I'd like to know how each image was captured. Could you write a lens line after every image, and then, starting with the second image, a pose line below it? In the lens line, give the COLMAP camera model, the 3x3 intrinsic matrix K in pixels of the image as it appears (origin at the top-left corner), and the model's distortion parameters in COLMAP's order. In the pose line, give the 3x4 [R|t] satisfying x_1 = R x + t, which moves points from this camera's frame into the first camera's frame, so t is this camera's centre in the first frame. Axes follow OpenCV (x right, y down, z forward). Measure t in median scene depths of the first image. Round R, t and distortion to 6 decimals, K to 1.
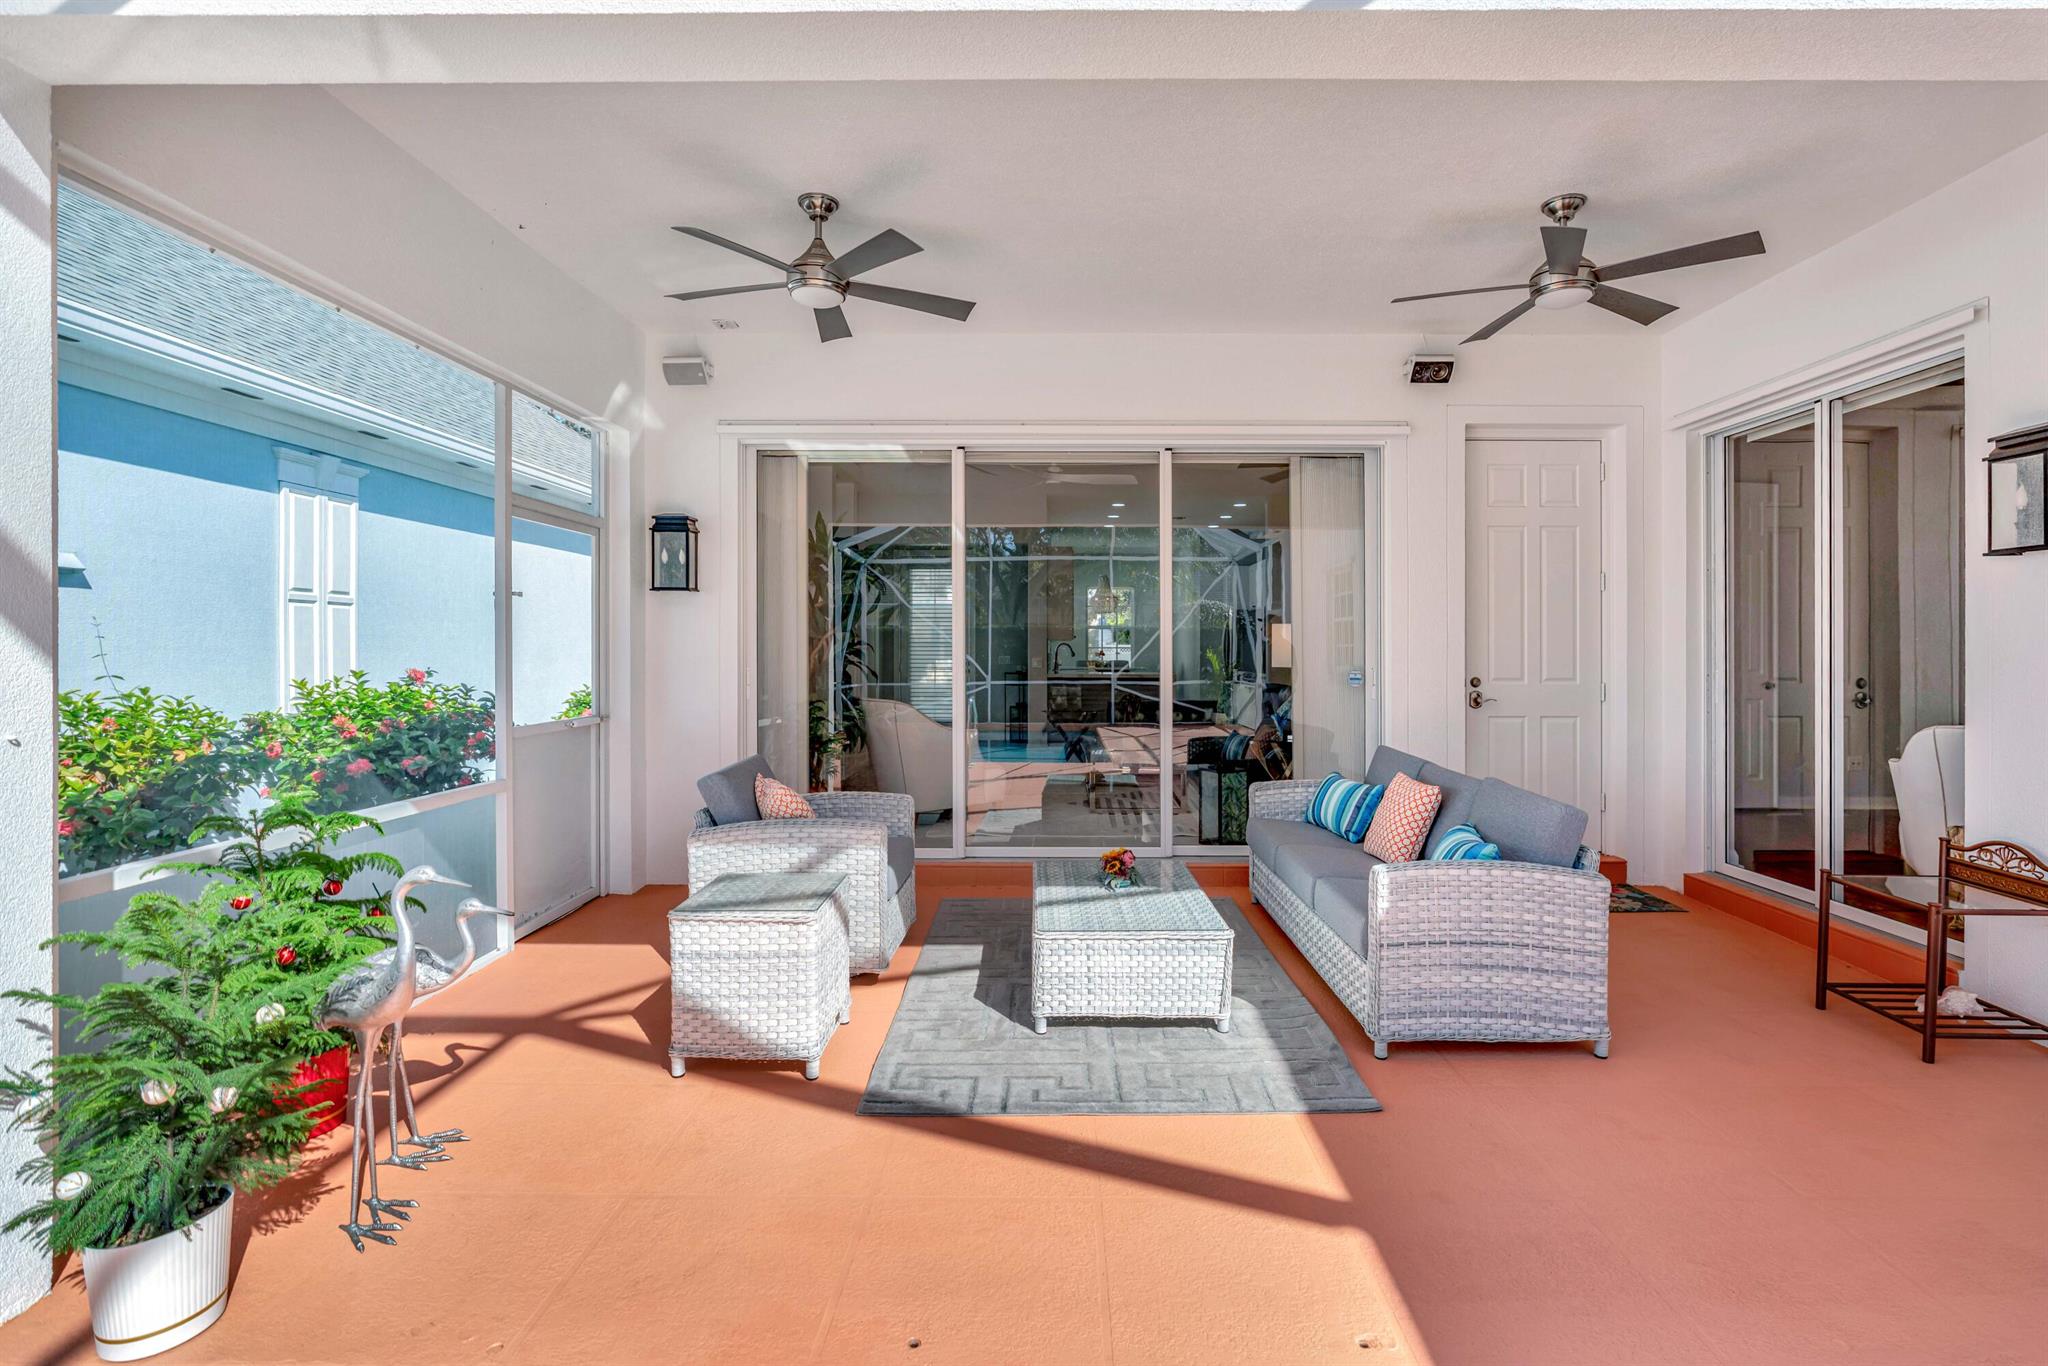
lens RADIAL K [[958.0, 0, 1028.6], [0, 958.0, 645.4], [0, 0, 1]] dist [-0.008870, 0.000777]
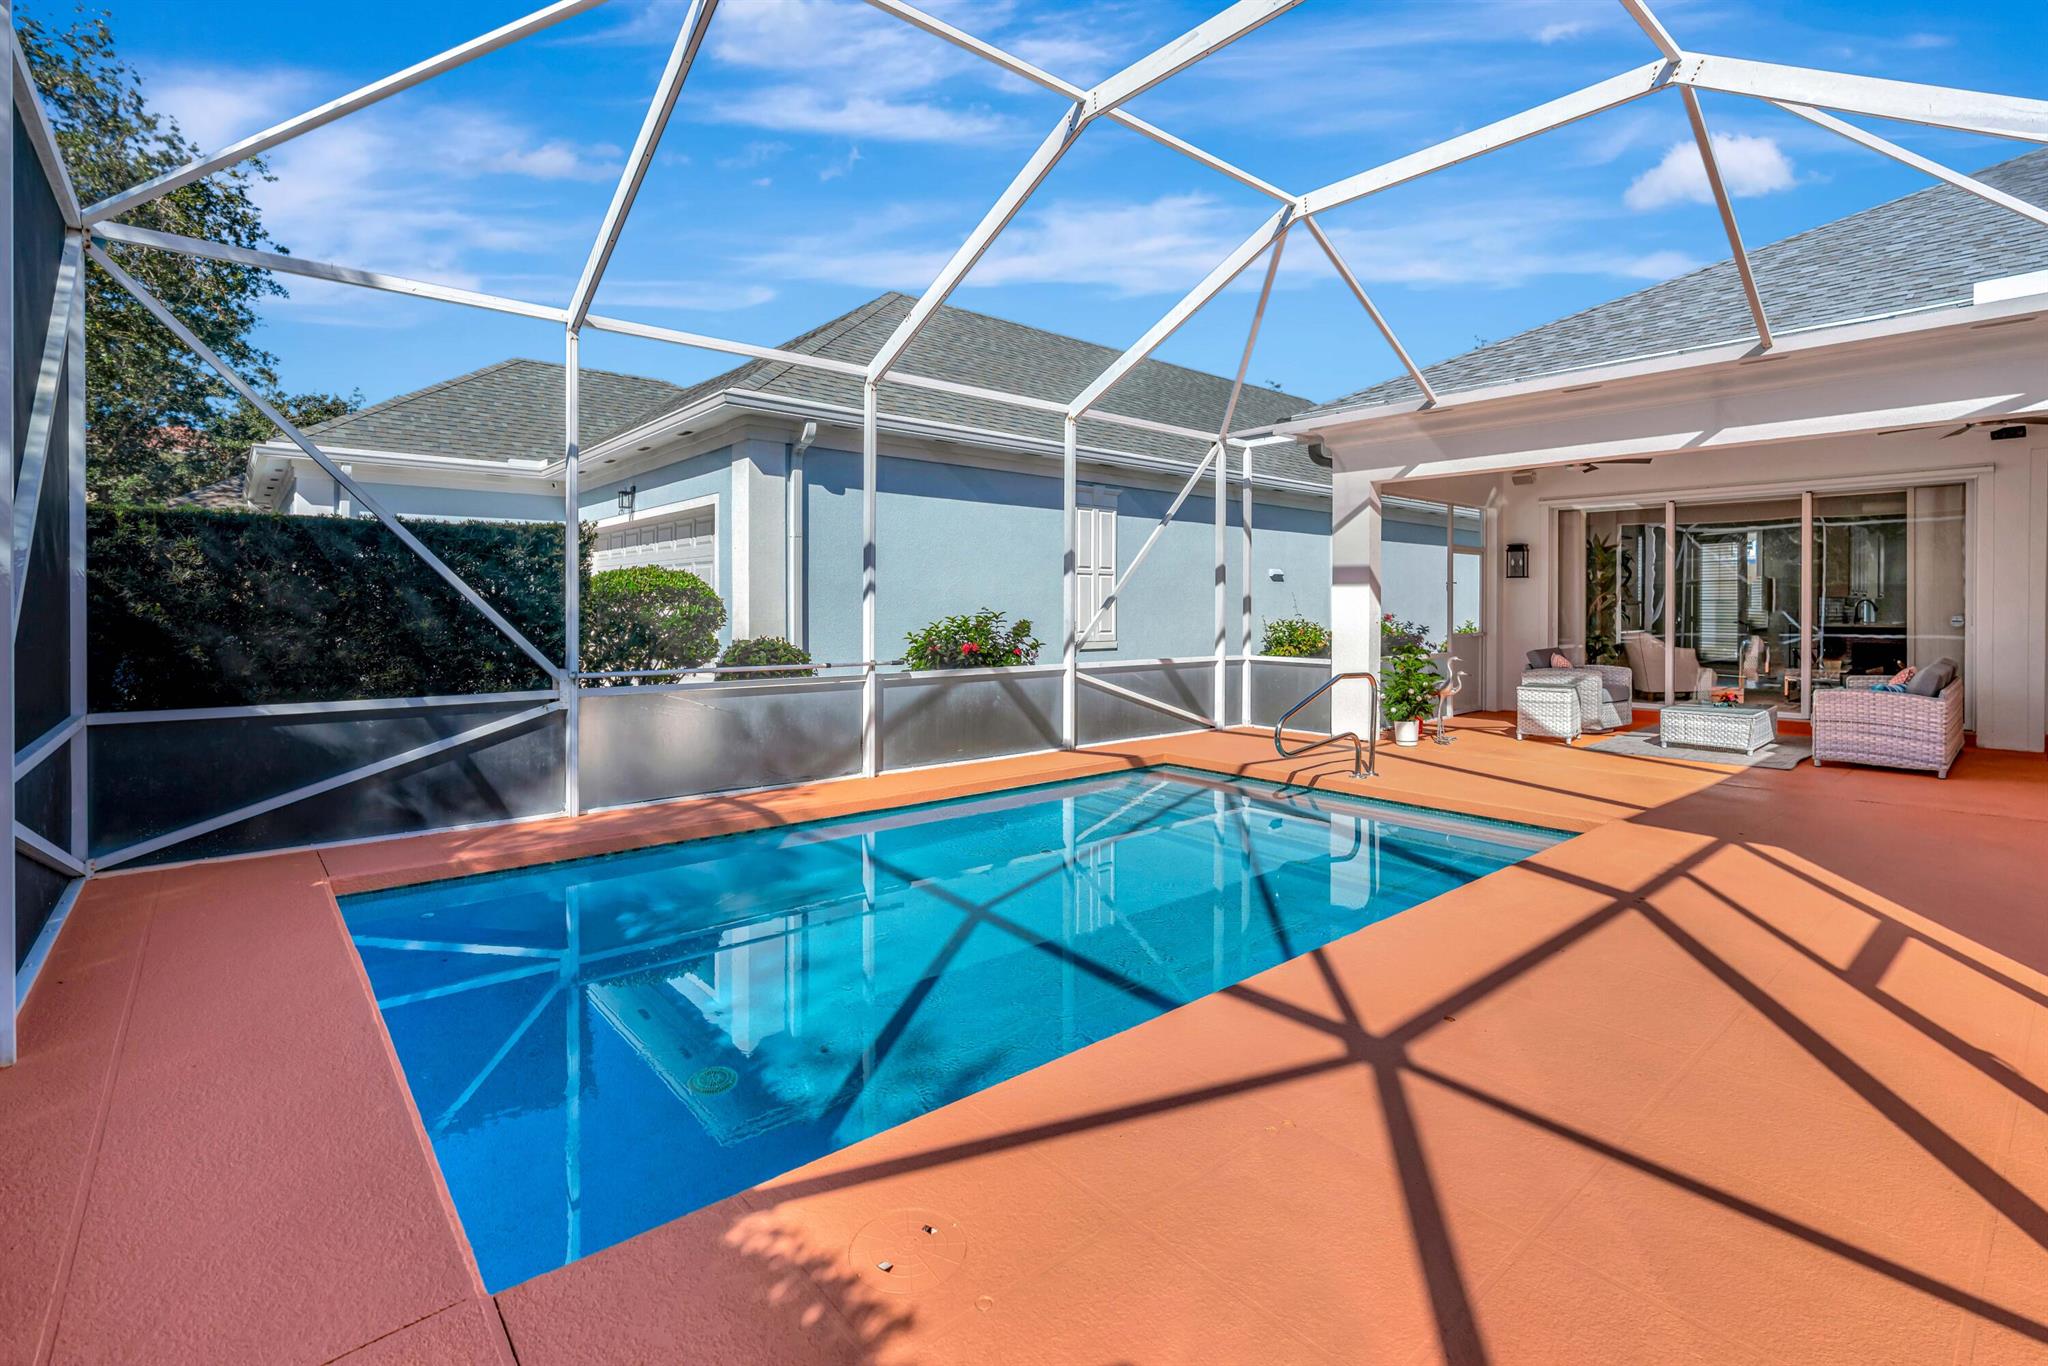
lens RADIAL K [[932.6, 0, 1029.2], [0, 932.6, 614.4], [0, 0, 1]] dist [0.002129, 0.000416]
pose [[0.672287, 0.005345, -0.740271, 0.558274], [0.005463, 0.999911, 0.012181, -0.005593], [0.740270, -0.012233, 0.672198, -1.531322]]
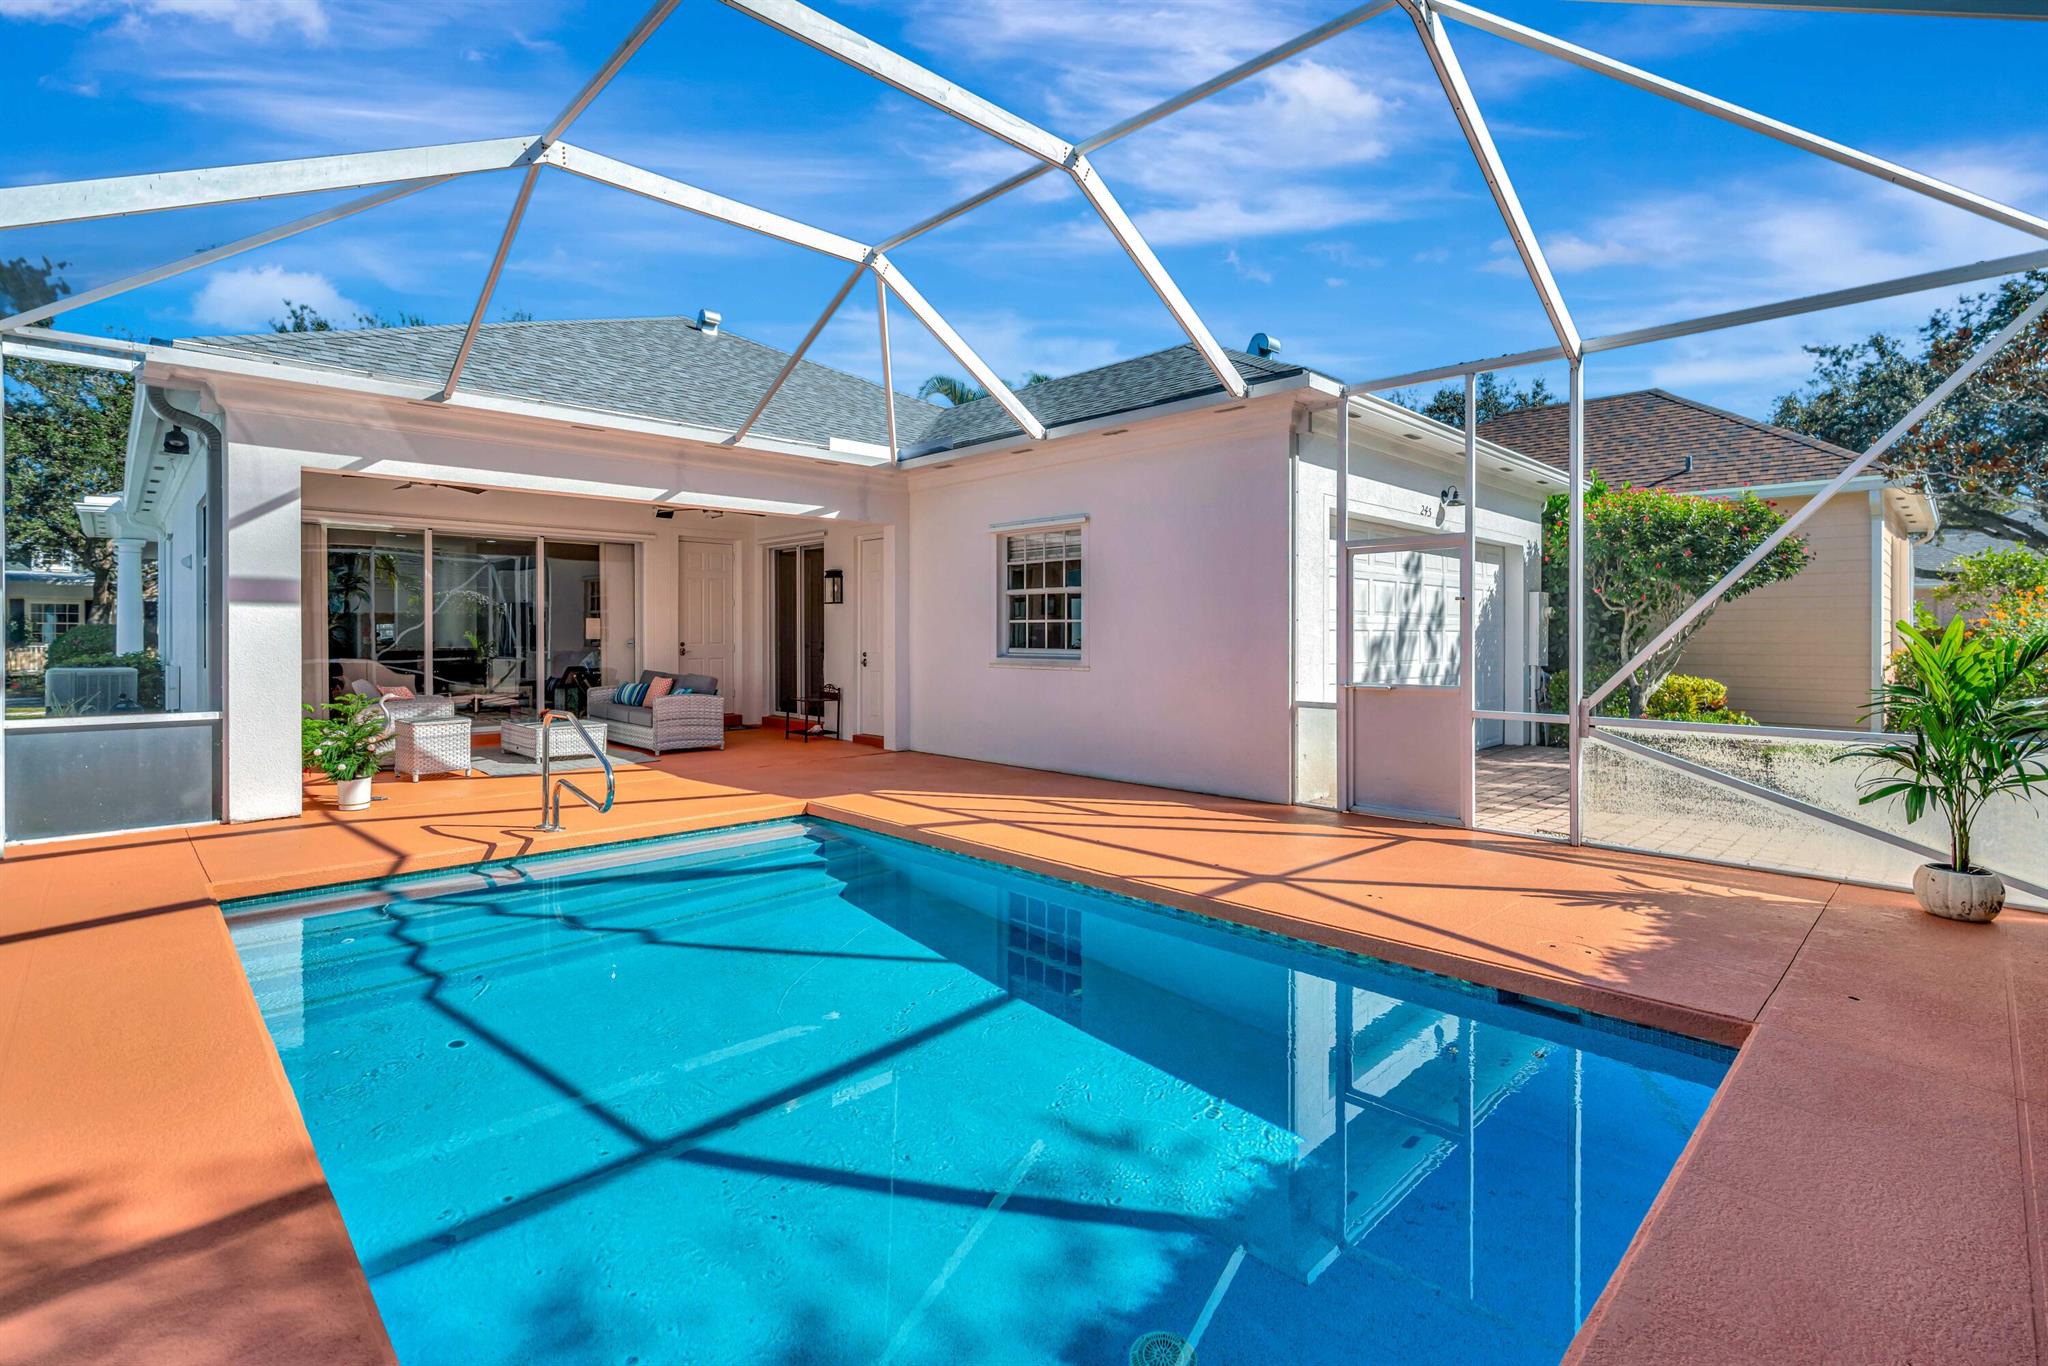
lens RADIAL K [[933.7, 0, 1023.9], [0, 933.7, 658.5], [0, 0, 1]] dist [-0.014561, 0.000079]
pose [[0.700362, -0.021836, 0.713454, -0.735122], [-0.004203, 0.999388, 0.034714, -0.008707], [-0.713775, -0.027311, 0.699842, -1.523516]]
